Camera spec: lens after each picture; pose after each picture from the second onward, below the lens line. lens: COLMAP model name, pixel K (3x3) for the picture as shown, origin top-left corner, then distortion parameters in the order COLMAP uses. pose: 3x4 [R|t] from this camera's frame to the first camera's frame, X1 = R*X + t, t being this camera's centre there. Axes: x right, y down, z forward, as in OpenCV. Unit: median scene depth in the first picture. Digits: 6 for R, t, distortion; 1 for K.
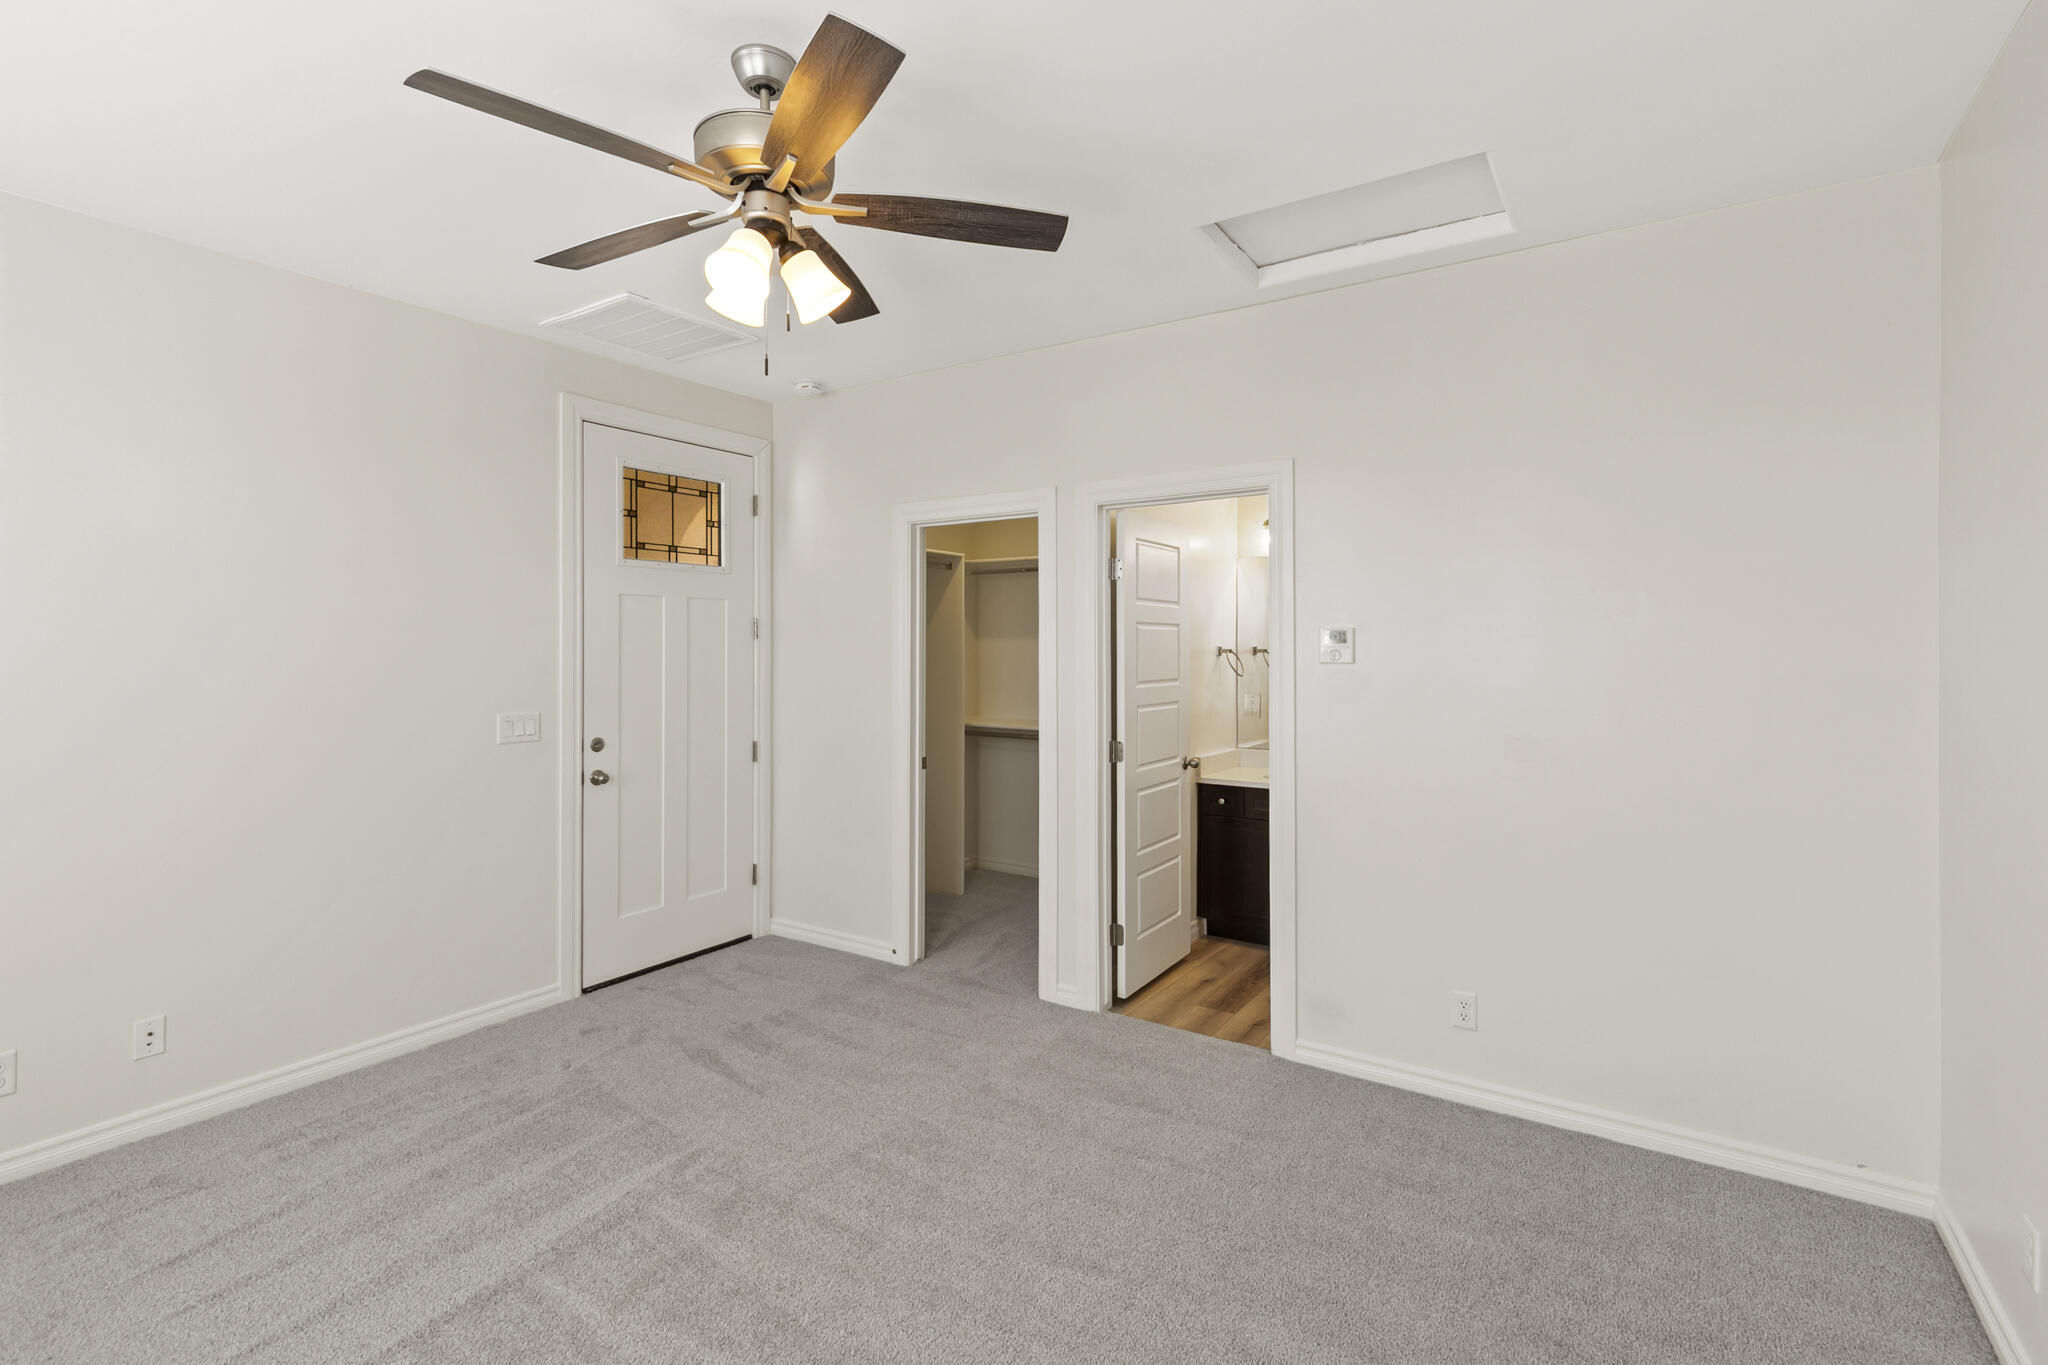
lens RADIAL K [[967.8, 0, 1016.8], [0, 967.8, 639.2], [0, 0, 1]] dist [0.000715, -0.000368]
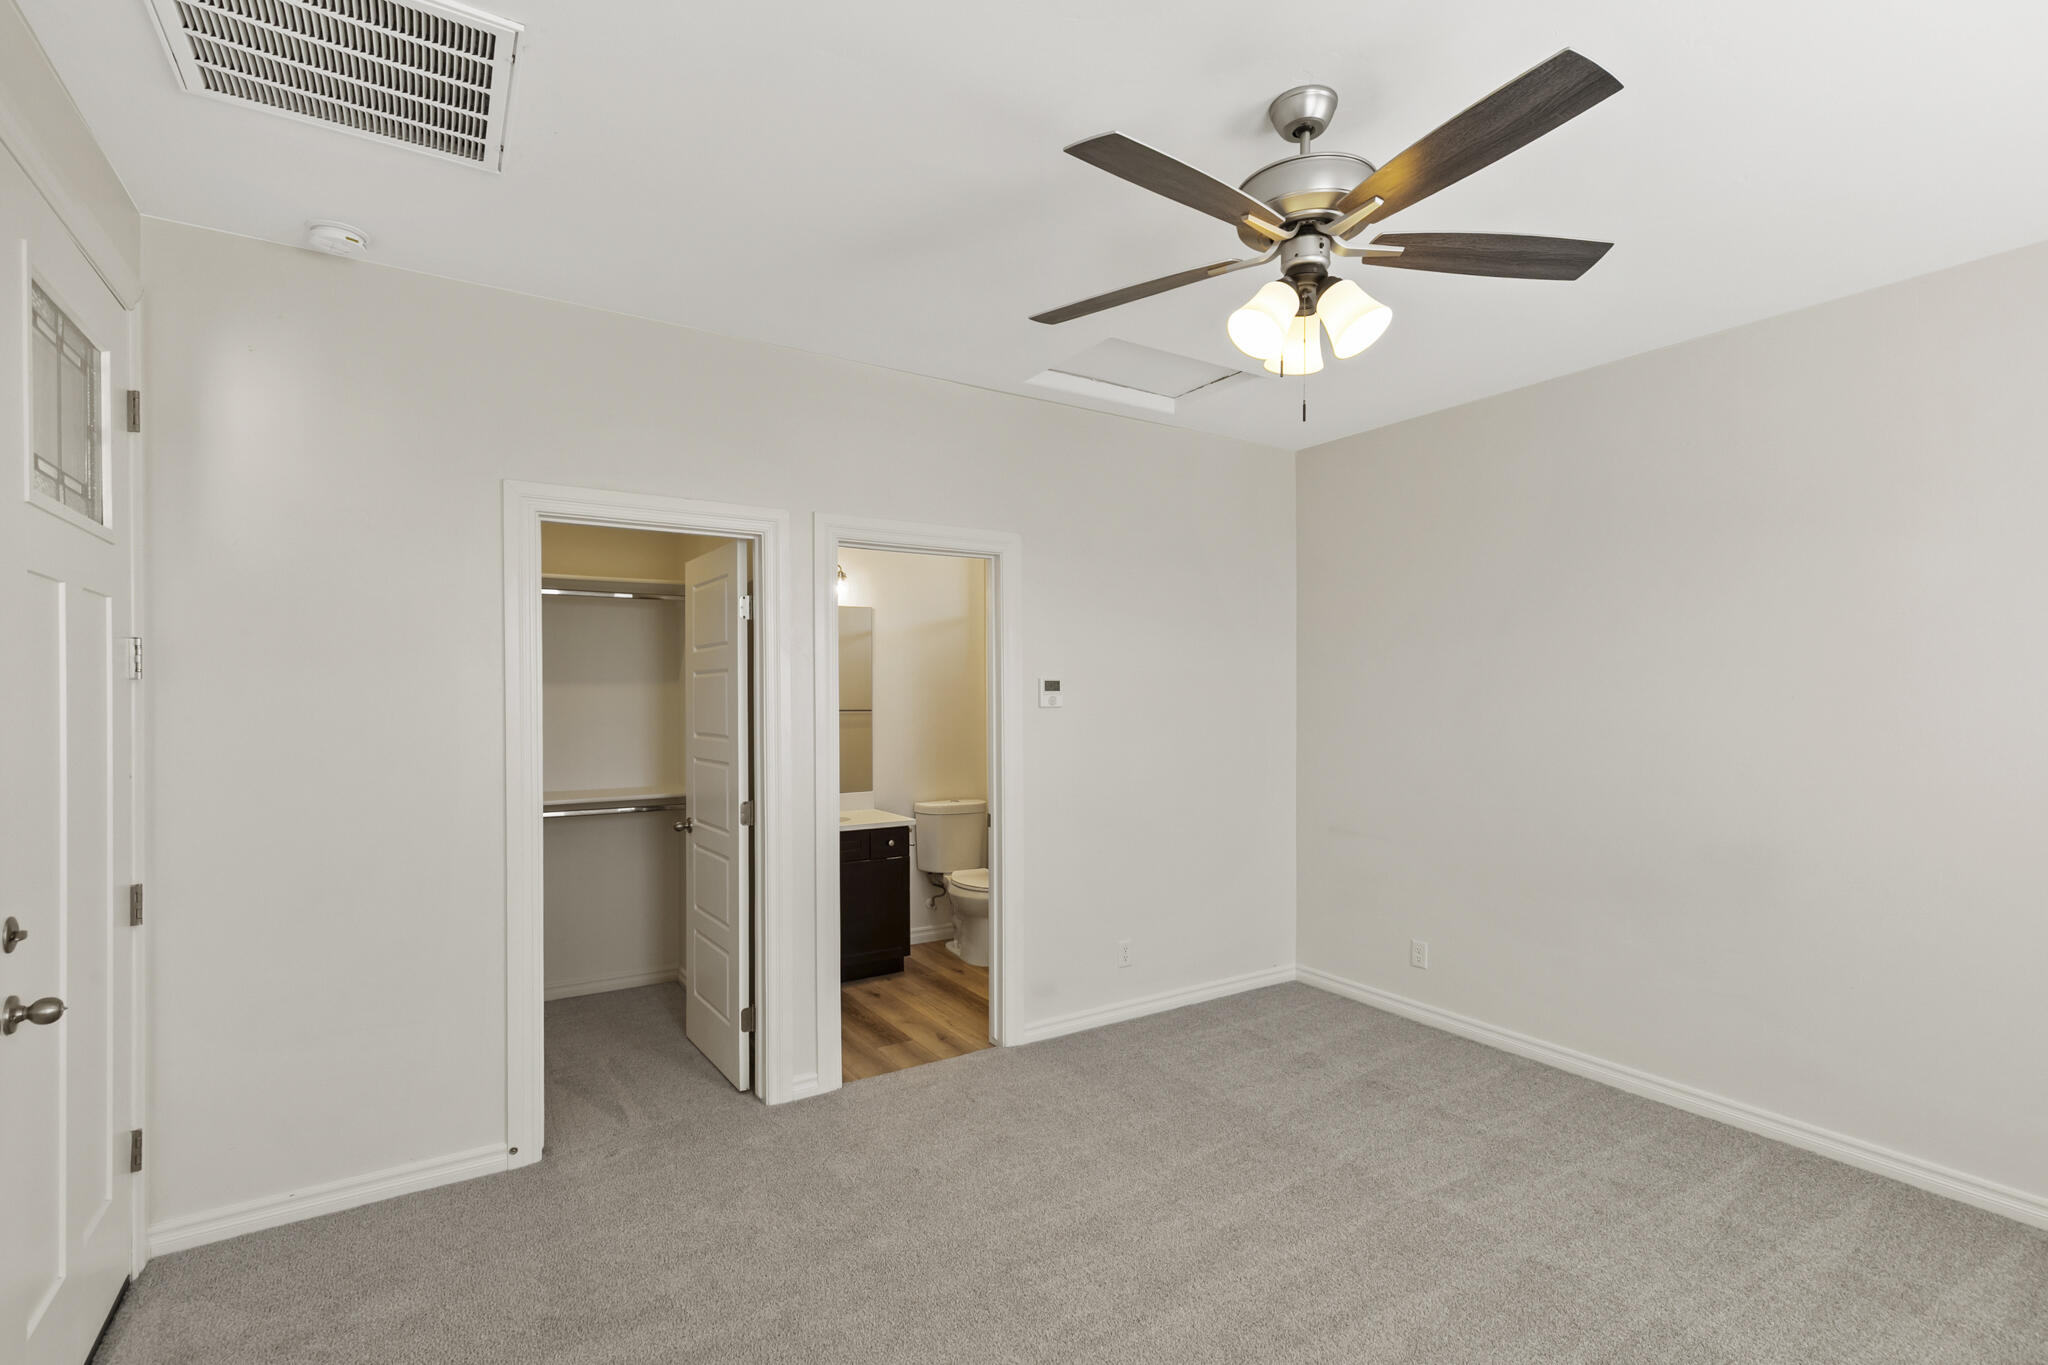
lens RADIAL K [[950.6, 0, 1062.3], [0, 950.6, 692.9], [0, 0, 1]] dist [0.004309, -0.000684]
pose [[0.372945, -0.001047, 0.927853, -0.624904], [-0.005853, 0.999977, 0.003481, 0.002154], [-0.927835, -0.006729, 0.372930, 0.424958]]
